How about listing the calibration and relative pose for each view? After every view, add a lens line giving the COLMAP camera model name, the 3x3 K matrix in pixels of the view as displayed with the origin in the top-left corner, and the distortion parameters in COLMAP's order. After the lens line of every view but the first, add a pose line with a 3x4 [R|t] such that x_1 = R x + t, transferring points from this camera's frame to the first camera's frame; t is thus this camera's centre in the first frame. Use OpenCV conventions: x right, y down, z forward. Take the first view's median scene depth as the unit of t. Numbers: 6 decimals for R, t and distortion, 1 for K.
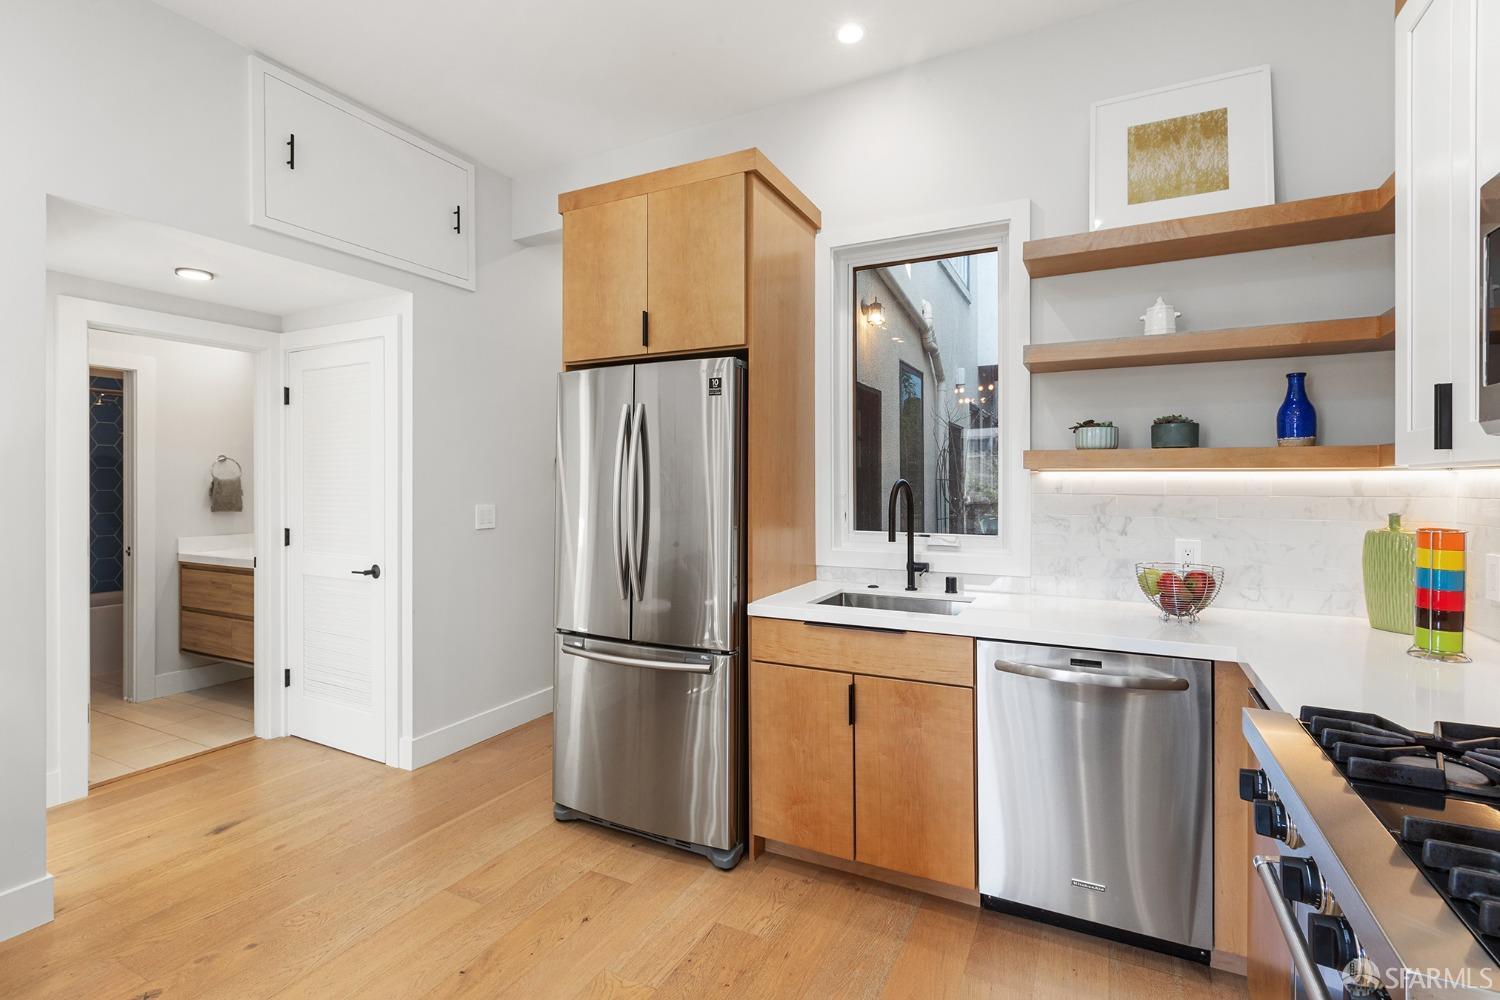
lens RADIAL K [[693.2, 0, 761.6], [0, 693.2, 481.8], [0, 0, 1]] dist [-0.000816, -0.001327]
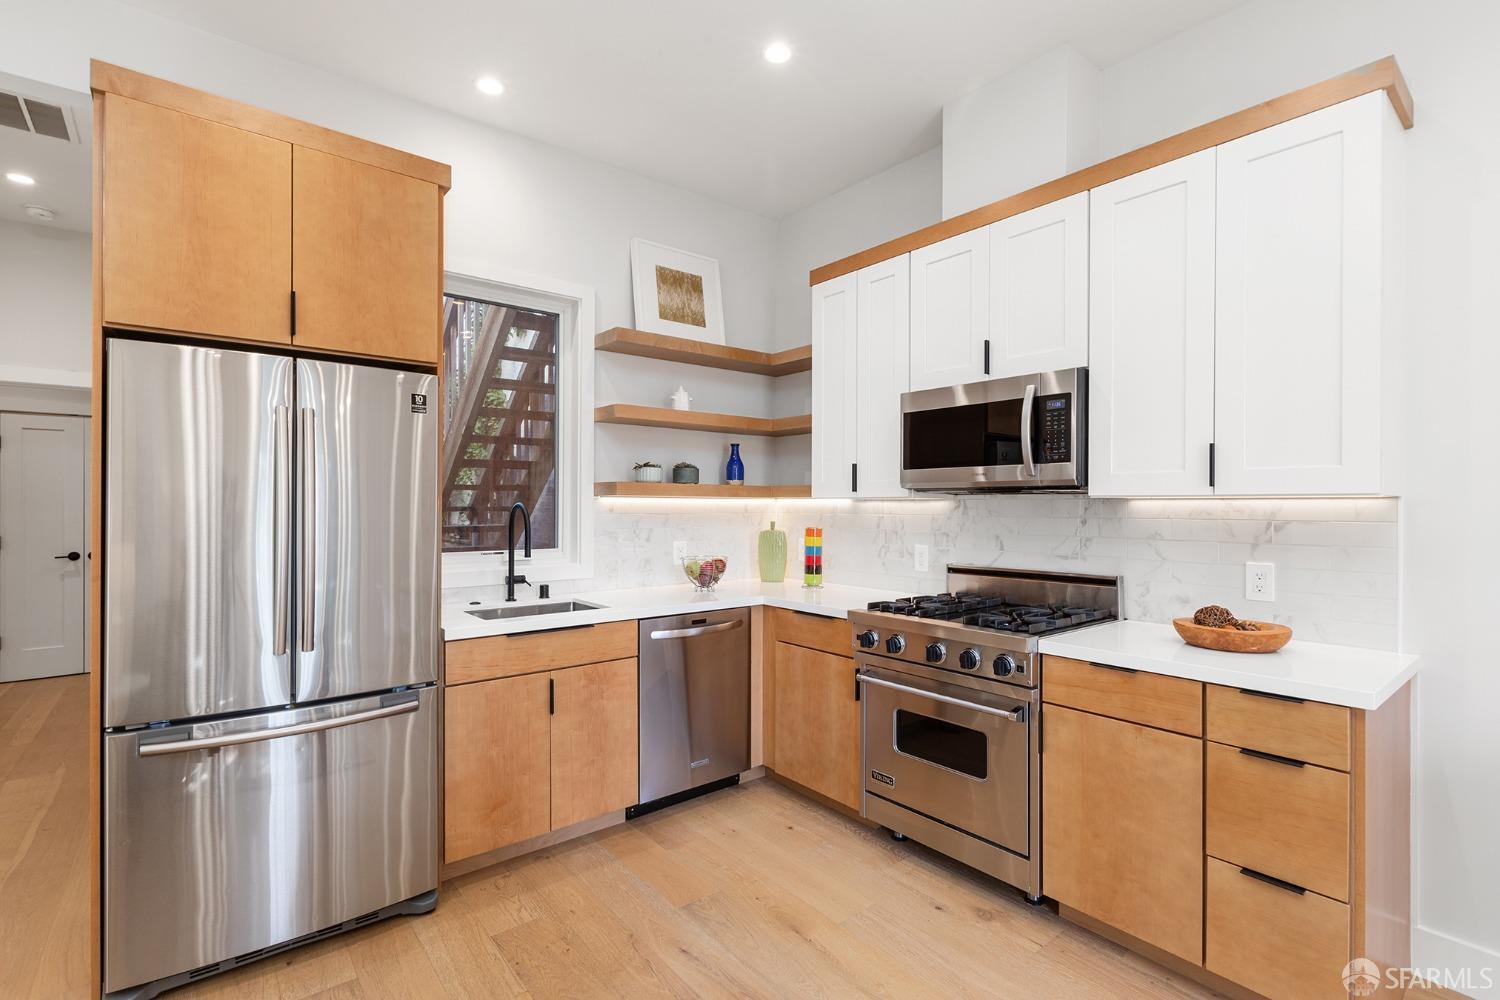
lens RADIAL K [[693.2, 0, 747.9], [0, 693.2, 505.3], [0, 0, 1]] dist [-0.000816, -0.001327]
pose [[0.414195, -0.001082, 0.910188, -0.734184], [-0.002903, 0.999993, 0.002510, -0.003430], [-0.910184, -0.003682, 0.414189, 0.206030]]
